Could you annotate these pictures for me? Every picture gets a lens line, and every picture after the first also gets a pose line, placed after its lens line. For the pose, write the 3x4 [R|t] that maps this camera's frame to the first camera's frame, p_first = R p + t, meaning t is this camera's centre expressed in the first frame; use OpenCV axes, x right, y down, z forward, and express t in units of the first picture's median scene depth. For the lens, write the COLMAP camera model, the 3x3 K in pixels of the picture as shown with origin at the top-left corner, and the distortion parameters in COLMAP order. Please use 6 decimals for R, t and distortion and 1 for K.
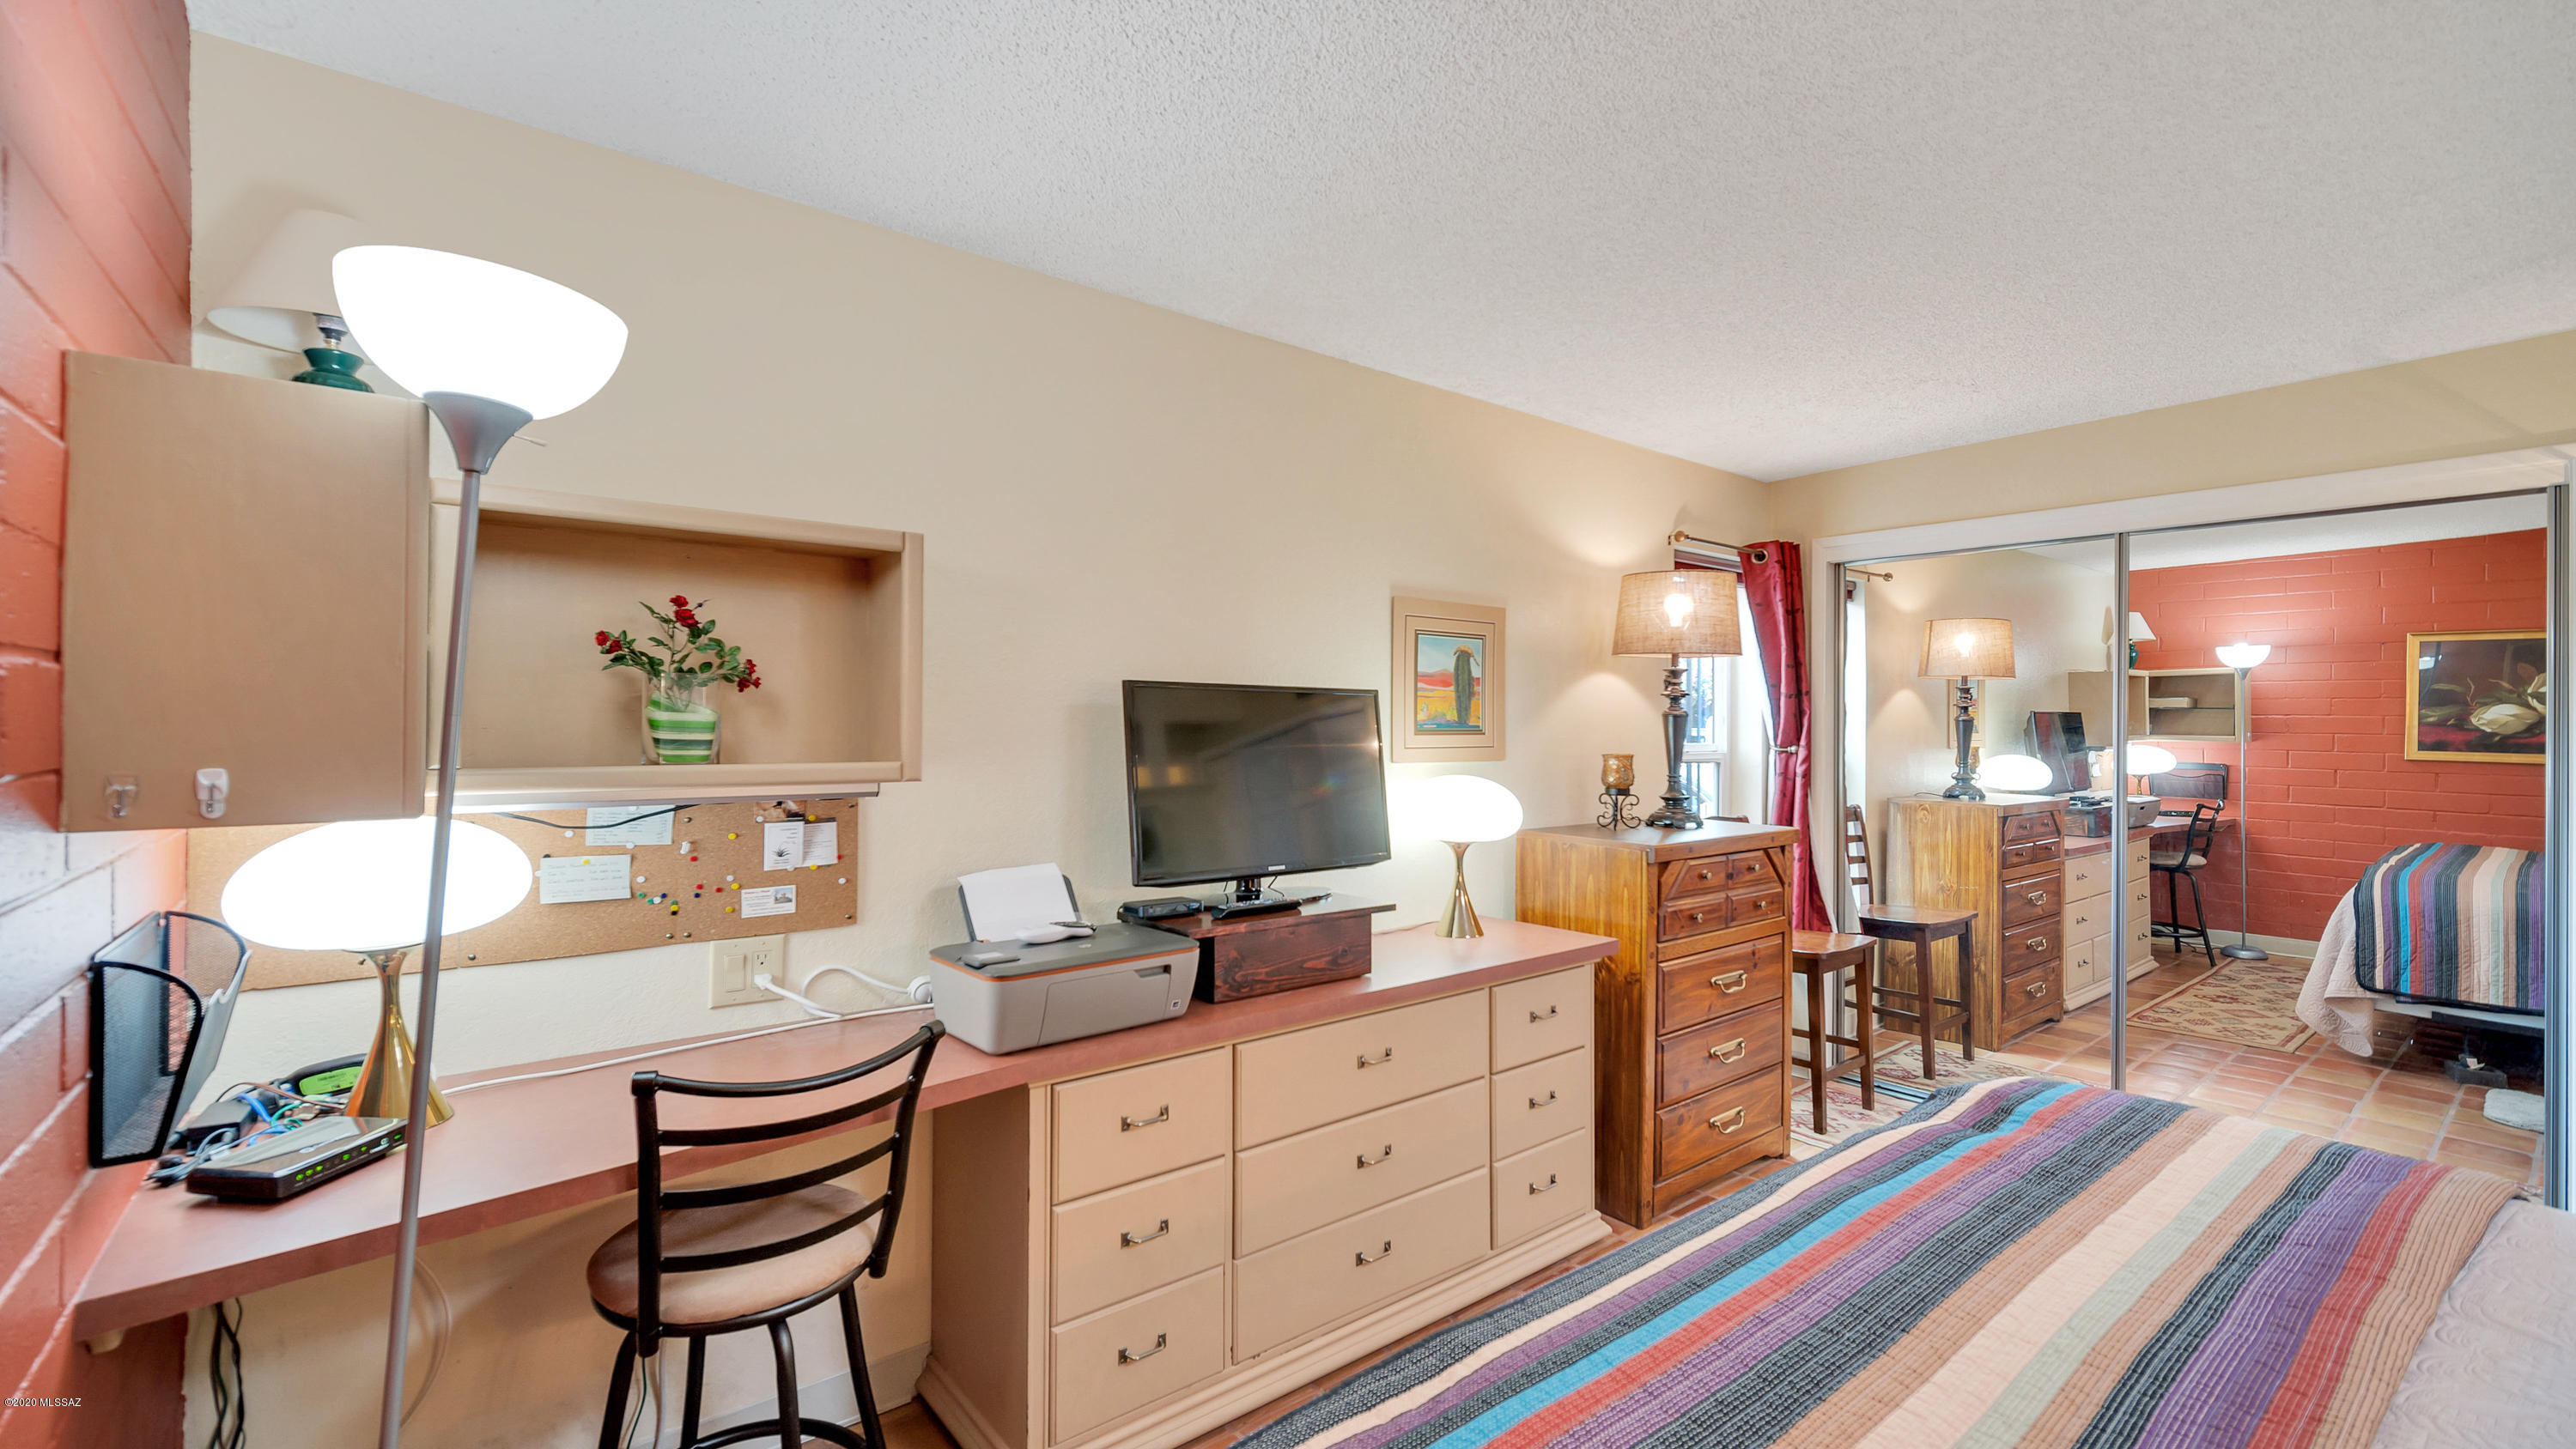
lens RADIAL K [[1033.6, 0, 1313.3], [0, 1033.6, 707.8], [0, 0, 1]] dist [0.006756, -0.001208]
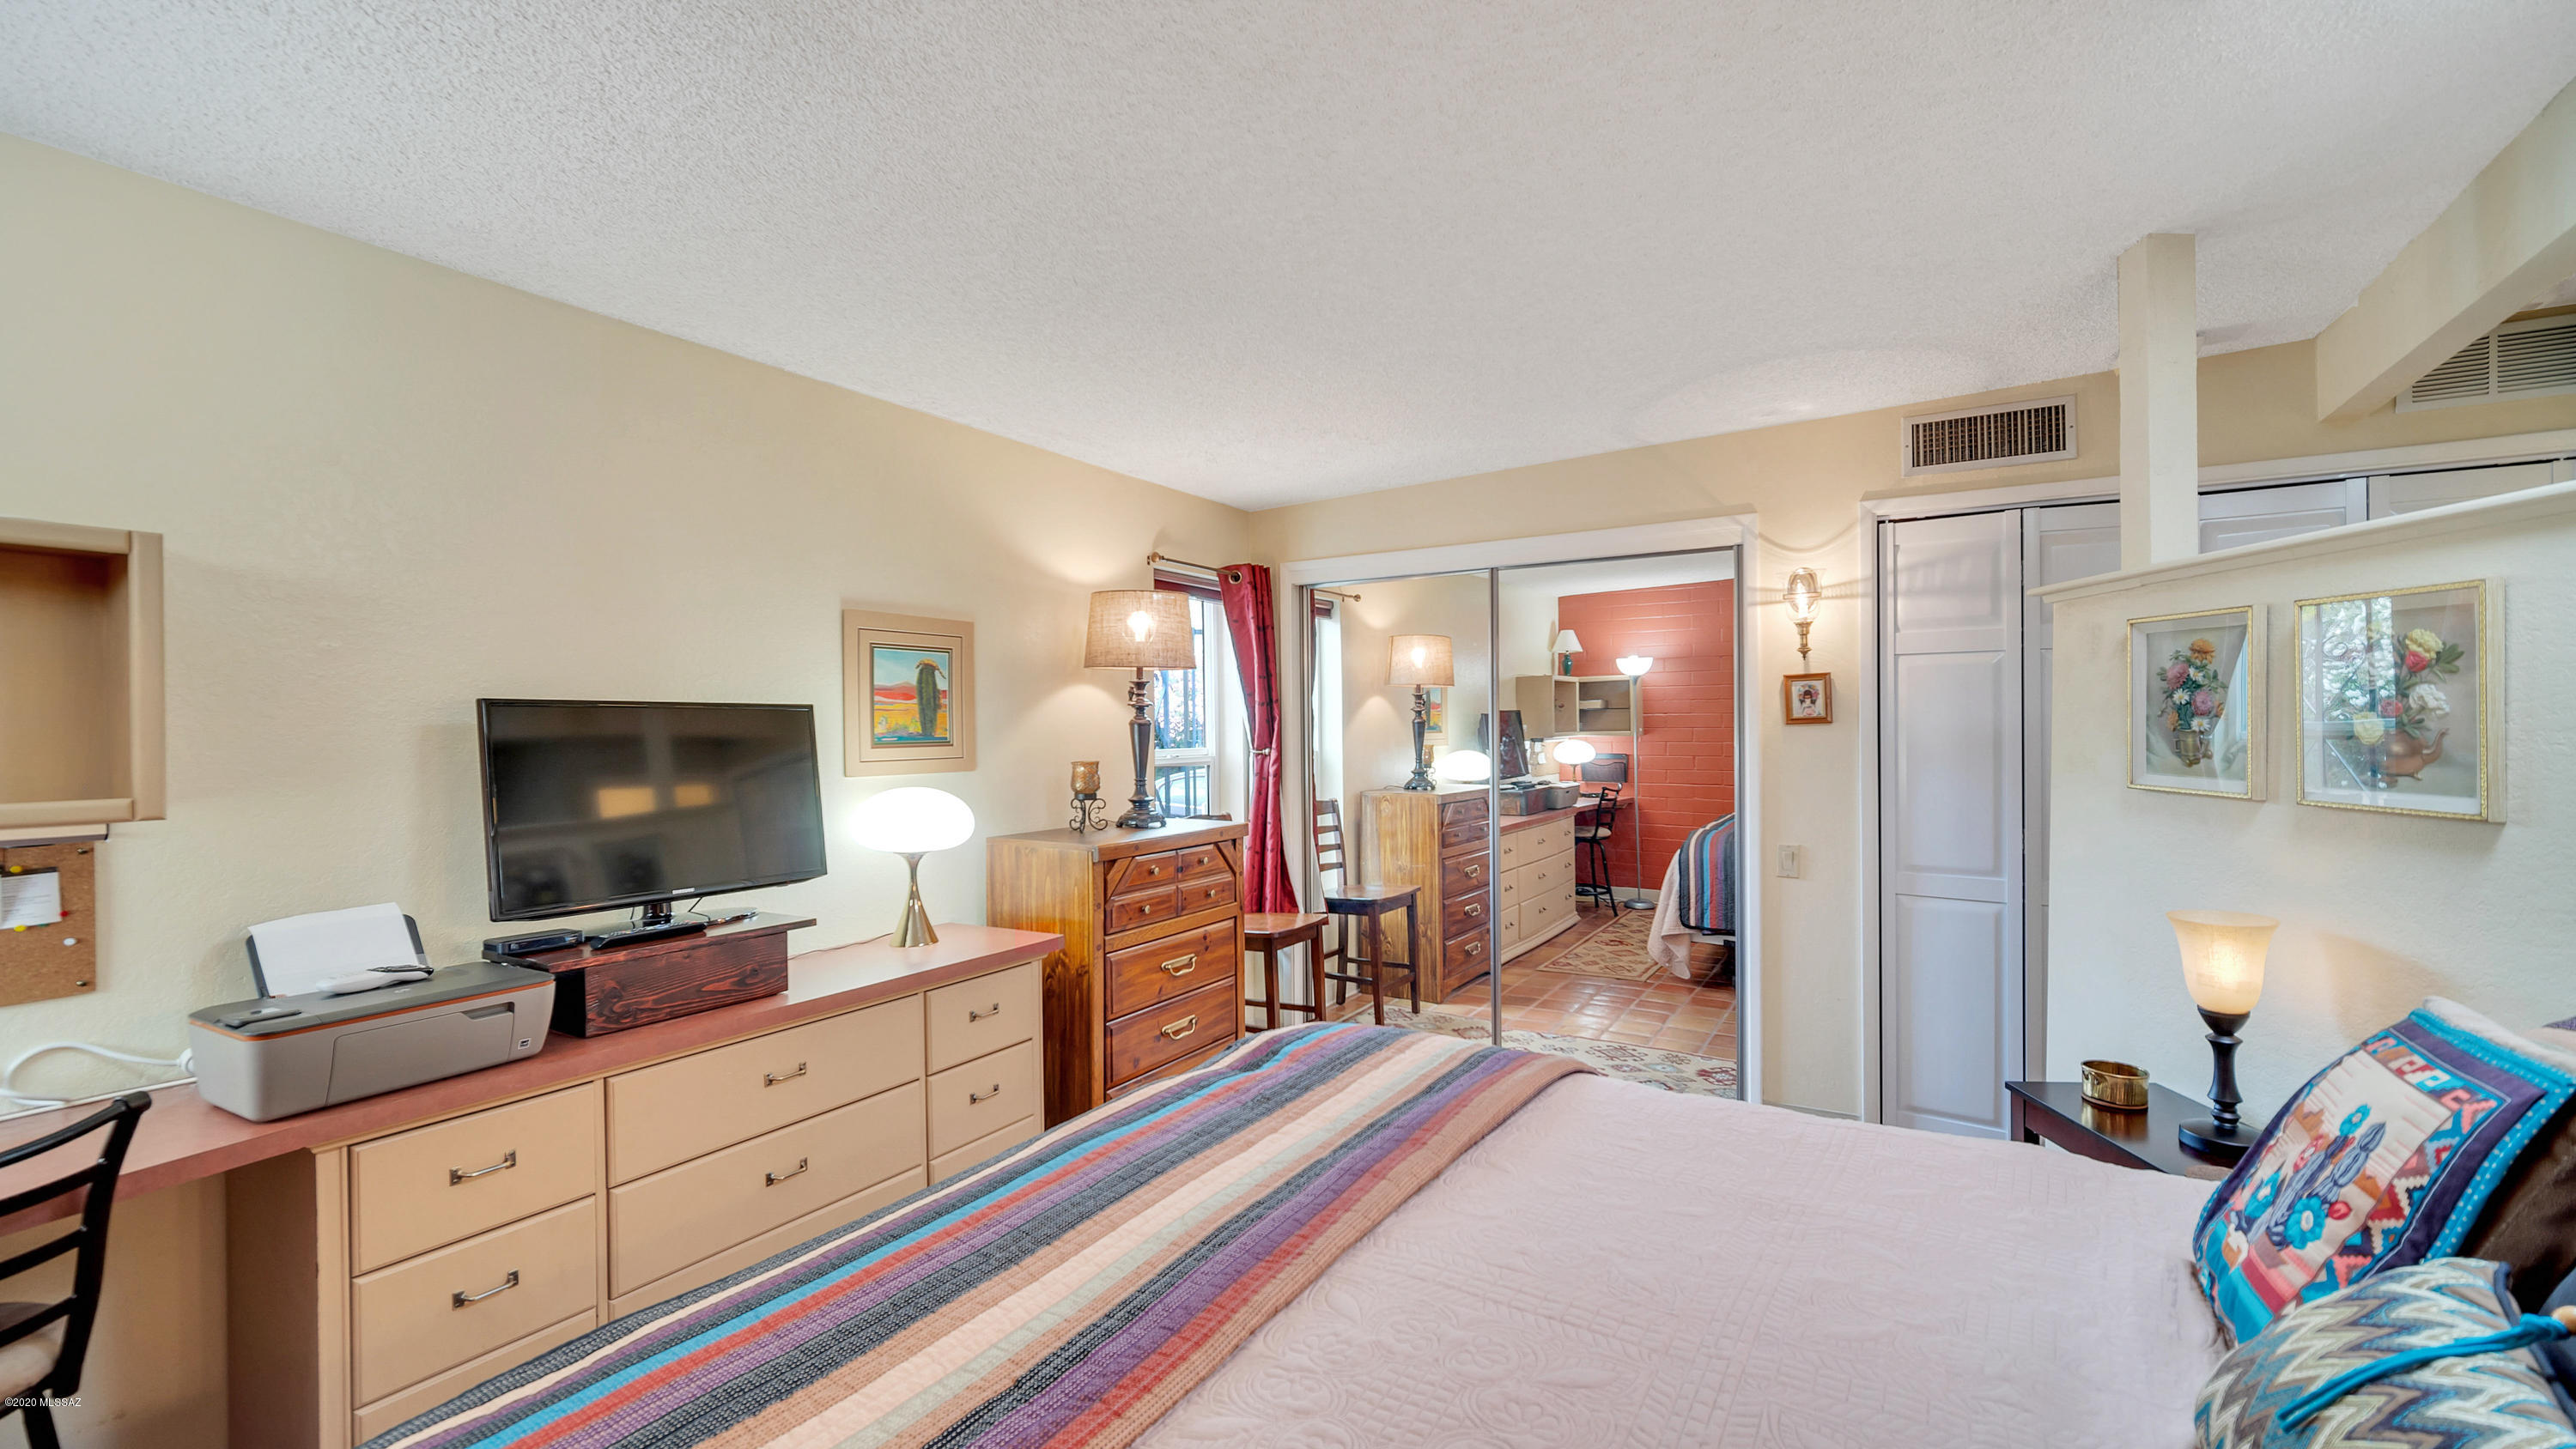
lens RADIAL K [[1033.6, 0, 1242.1], [0, 1033.6, 722.4], [0, 0, 1]] dist [0.006756, -0.001208]
pose [[0.951112, -0.015854, 0.308439, 0.137574], [0.013107, 0.999854, 0.010975, -0.005421], [-0.308568, -0.006395, 0.951181, -0.069159]]
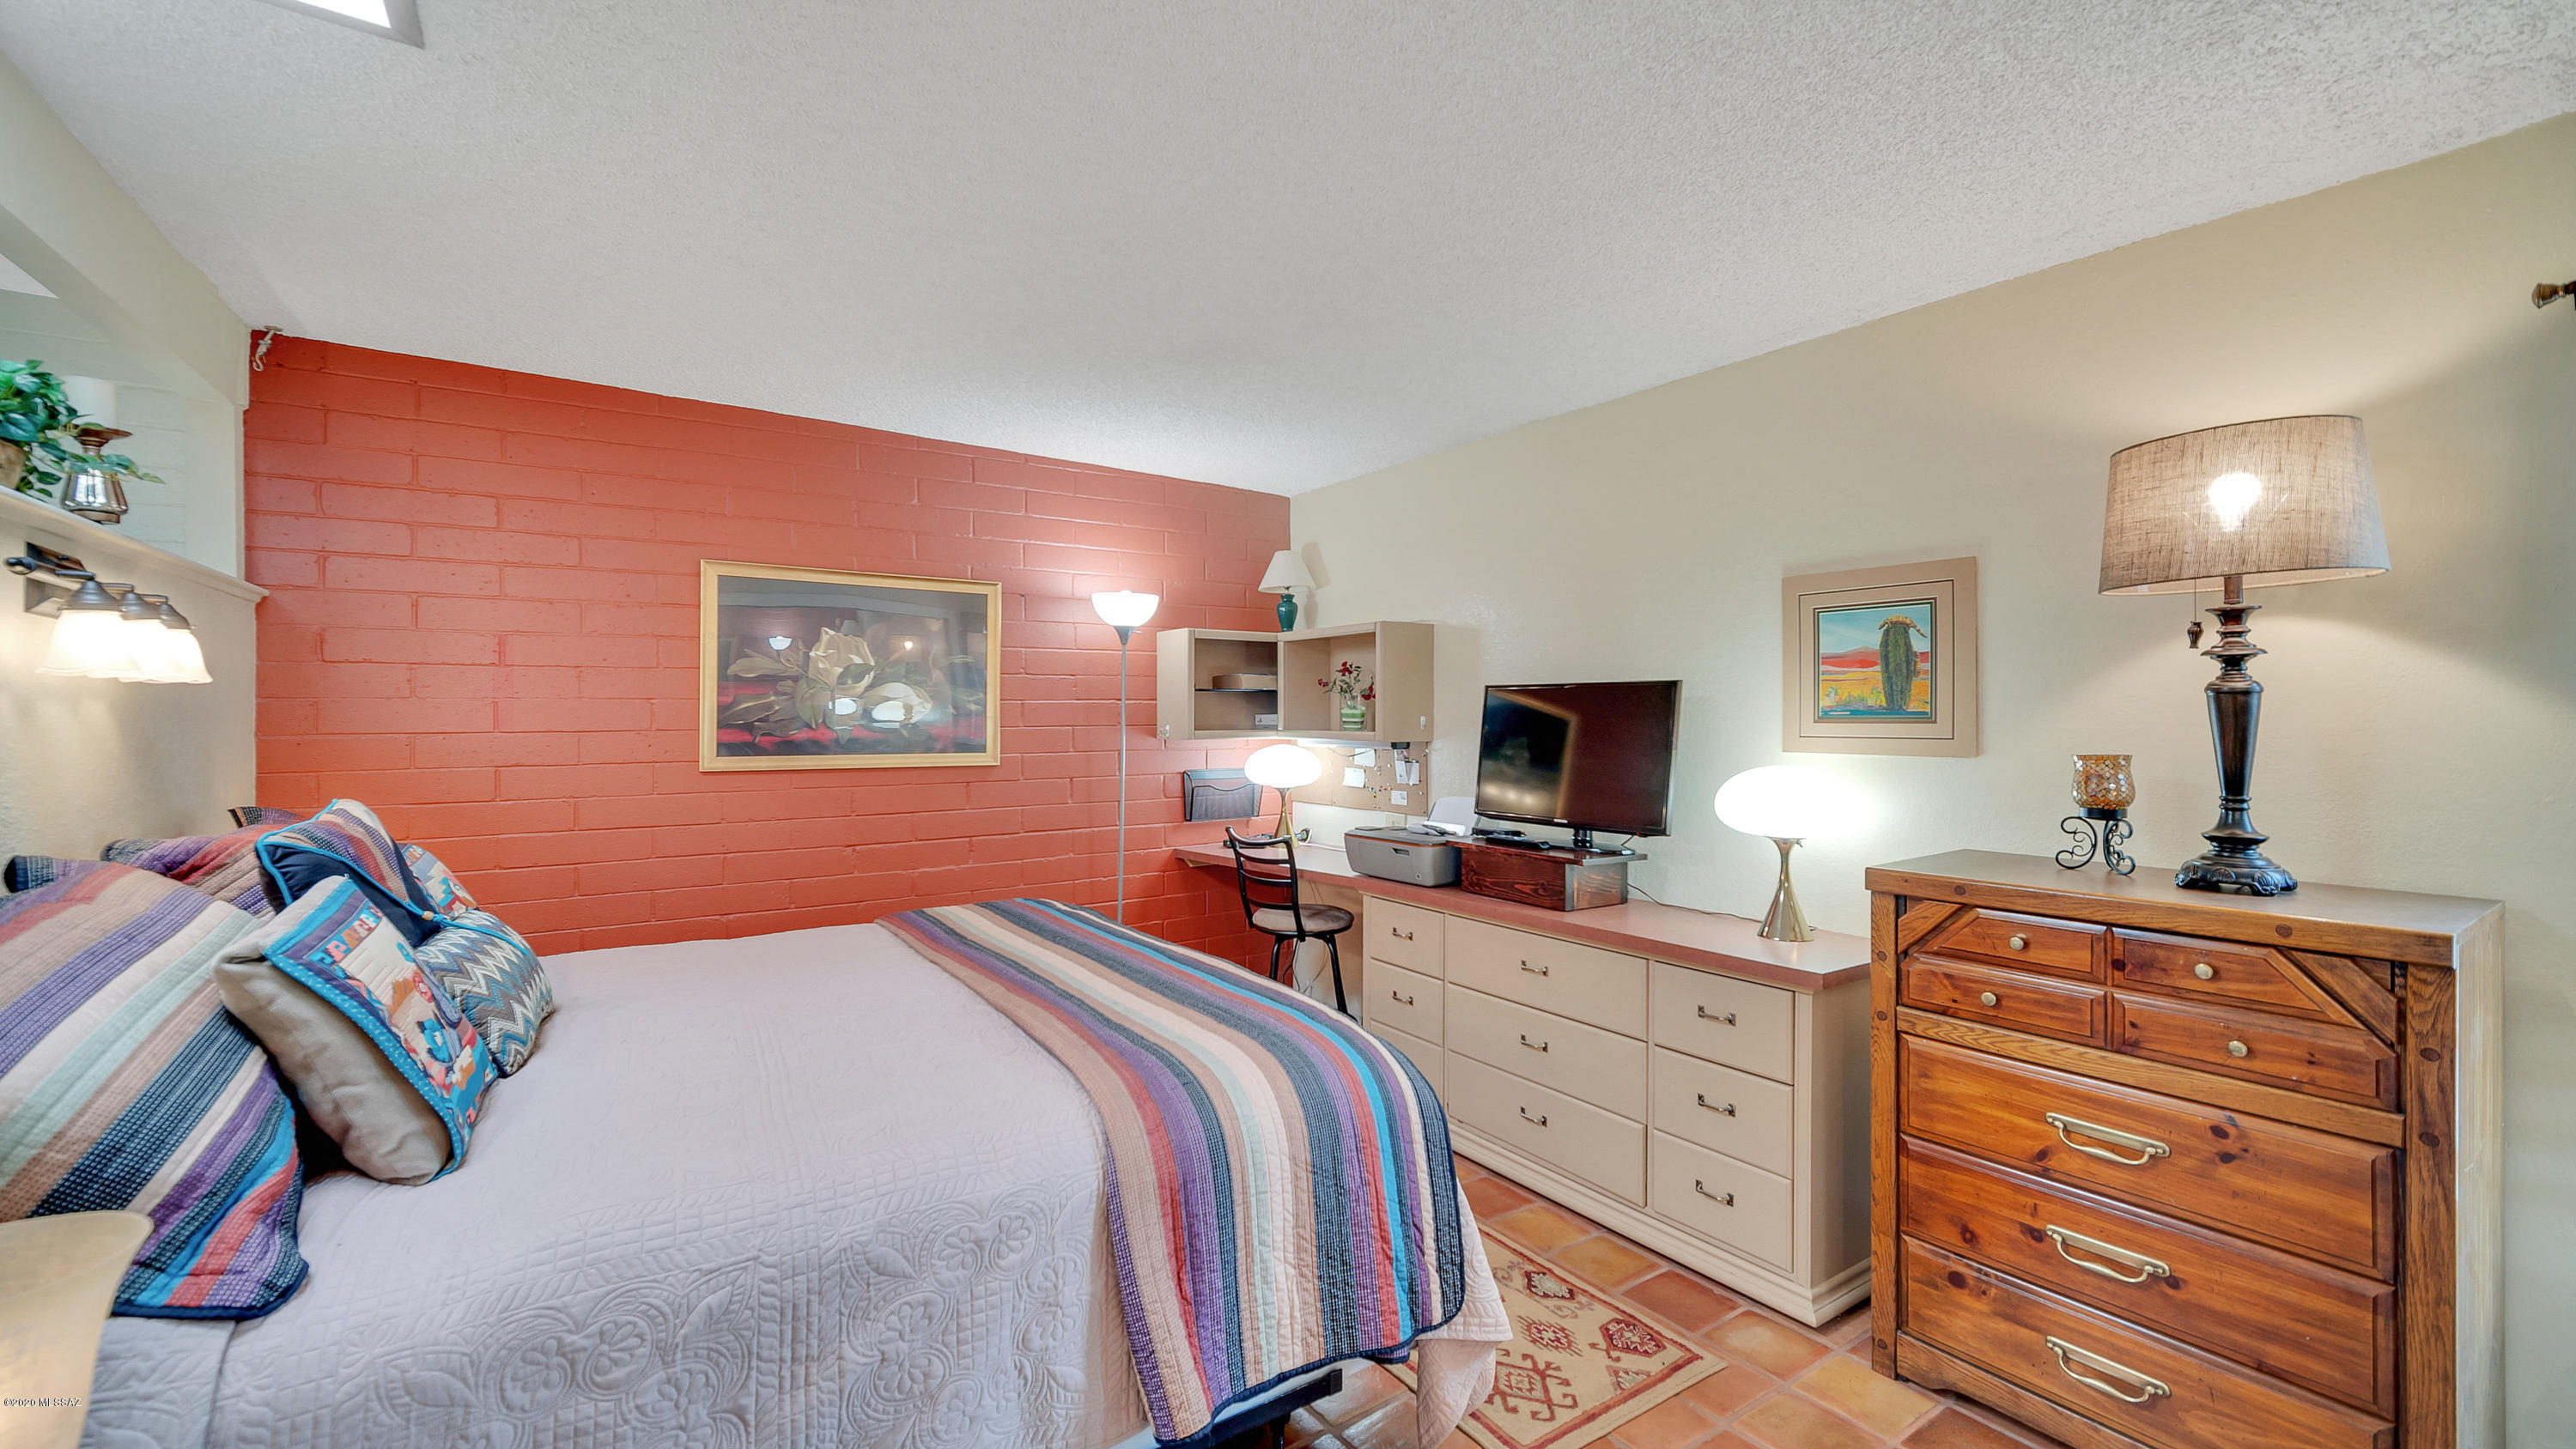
lens RADIAL K [[1033.6, 0, 1295.6], [0, 1033.6, 709.9], [0, 0, 1]] dist [0.006756, -0.001208]
pose [[-0.052796, -0.012530, -0.998527, 1.098003], [0.013260, 0.999824, -0.013248, 0.021998], [0.998517, -0.013940, -0.052620, 0.617011]]
